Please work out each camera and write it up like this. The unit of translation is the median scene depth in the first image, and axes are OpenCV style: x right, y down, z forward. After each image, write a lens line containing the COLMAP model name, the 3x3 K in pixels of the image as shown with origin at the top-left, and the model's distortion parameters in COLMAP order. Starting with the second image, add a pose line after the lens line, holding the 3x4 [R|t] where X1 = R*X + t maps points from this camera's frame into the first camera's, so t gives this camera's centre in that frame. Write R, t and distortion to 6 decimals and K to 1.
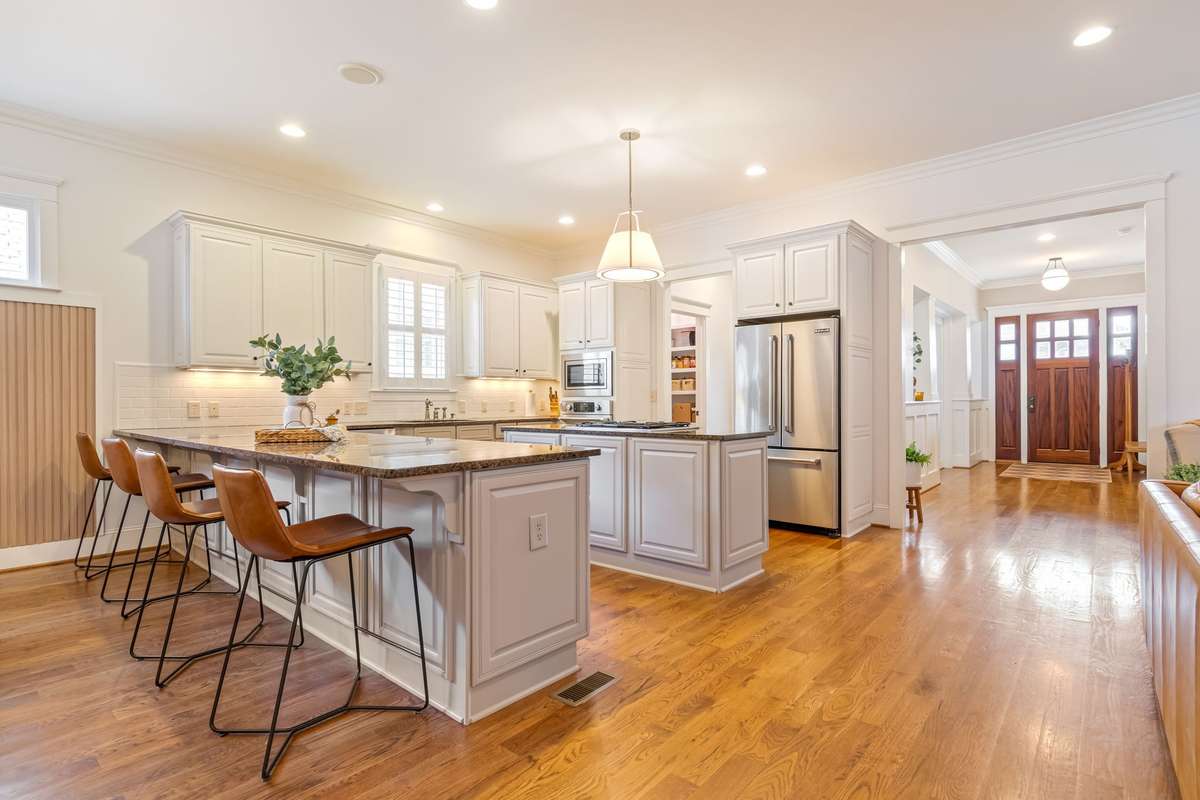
lens RADIAL K [[581.8, 0, 602.7], [0, 581.8, 401.2], [0, 0, 1]] dist [-0.004138, -0.000595]
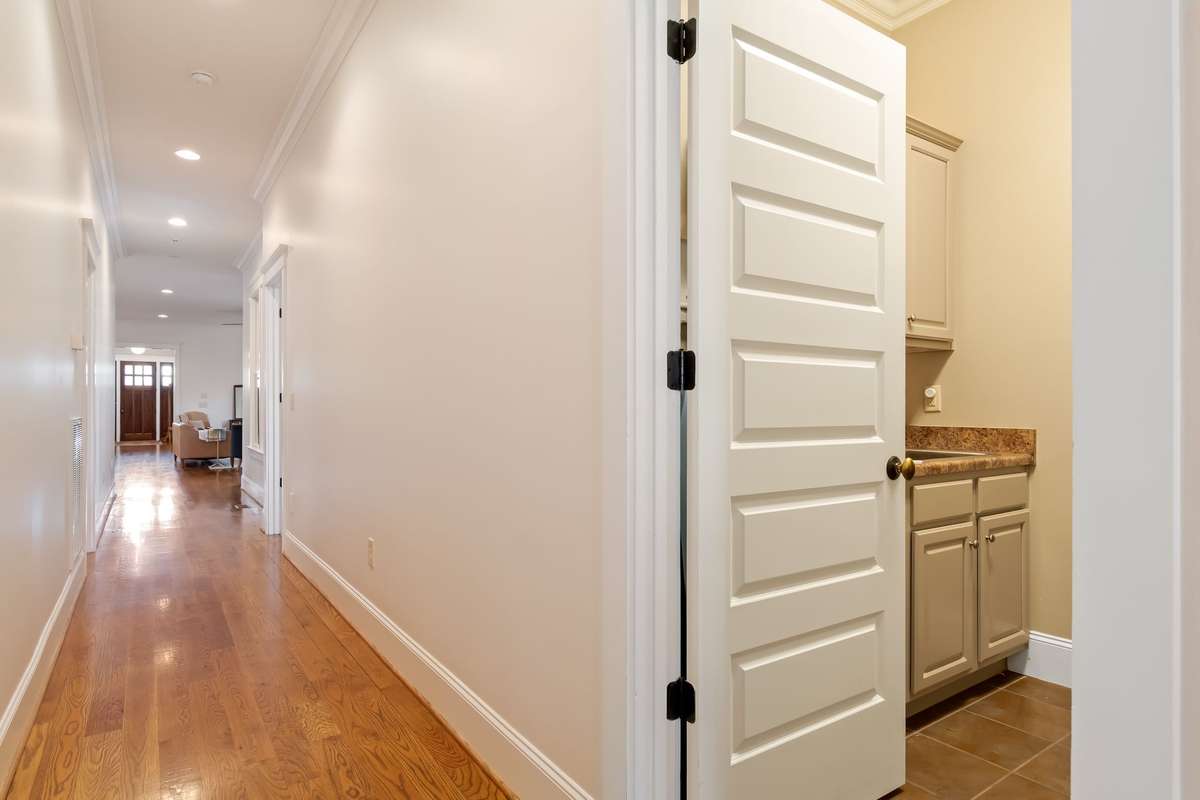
lens RADIAL K [[668.0, 0, 604.4], [0, 668.0, 402.6], [0, 0, 1]] dist [0.001192, 0.000769]
pose [[0.257181, 0.013009, 0.966276, -0.423417], [-0.002308, 0.999915, -0.012848, 0.003469], [-0.966361, 0.001074, 0.257189, -0.472606]]
